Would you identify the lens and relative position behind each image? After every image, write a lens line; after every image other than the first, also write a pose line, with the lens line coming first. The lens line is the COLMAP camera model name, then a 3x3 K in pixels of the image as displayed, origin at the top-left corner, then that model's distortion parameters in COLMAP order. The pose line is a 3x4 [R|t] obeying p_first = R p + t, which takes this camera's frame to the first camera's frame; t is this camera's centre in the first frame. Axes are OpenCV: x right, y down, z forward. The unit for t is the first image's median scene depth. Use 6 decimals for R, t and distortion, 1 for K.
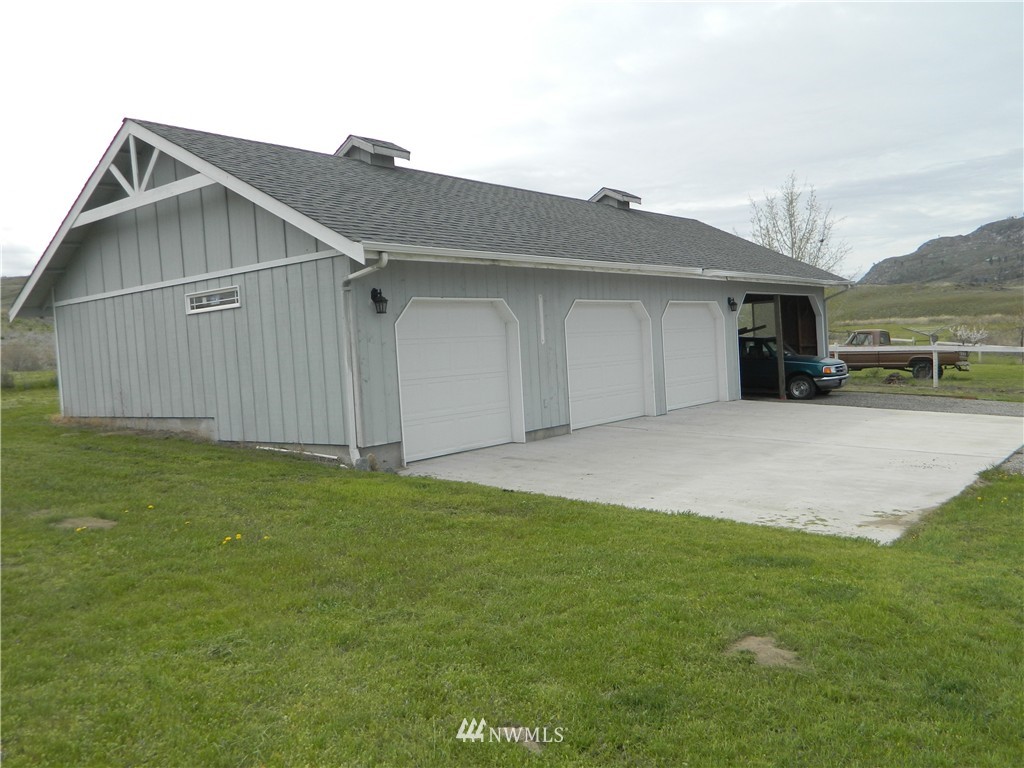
lens RADIAL K [[837.1, 0, 512.0], [0, 837.1, 386.1], [0, 0, 1]] dist [0.003429, 0.002953]
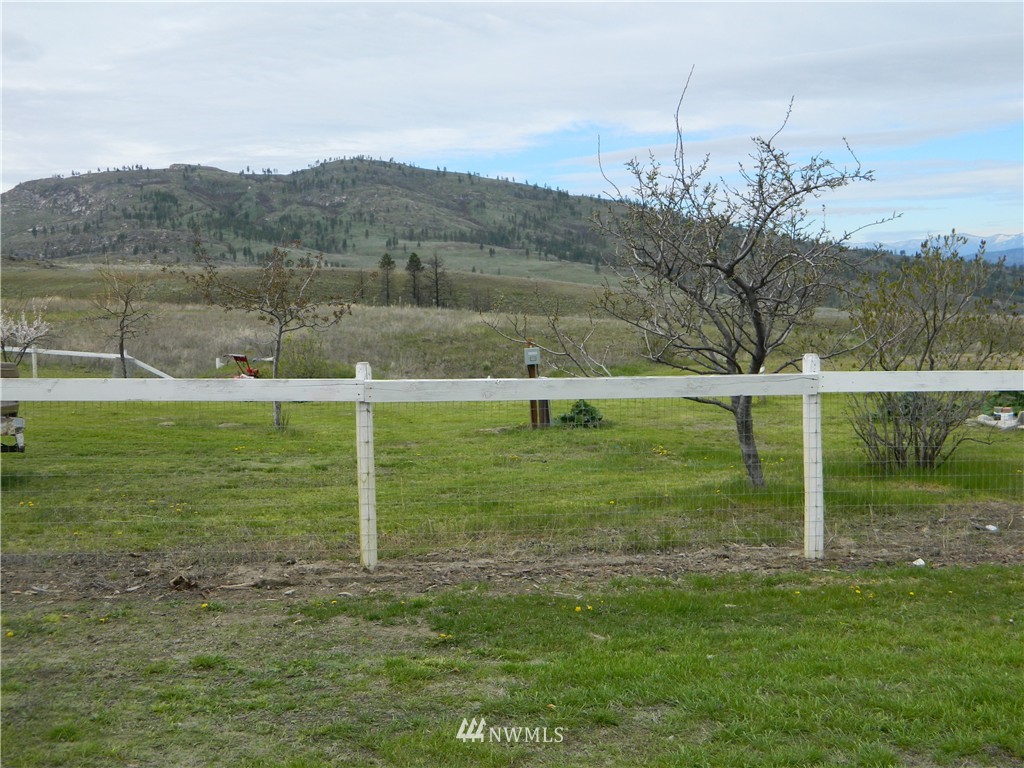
lens RADIAL K [[1223.7, 0, 513.6], [0, 1223.7, 383.4], [0, 0, 1]] dist [0.025260, 0.000000]
pose [[0.631908, -0.024296, 0.774662, 0.080750], [0.037565, 0.999294, 0.000698, -0.008911], [-0.774132, 0.028660, 0.632375, 0.150013]]
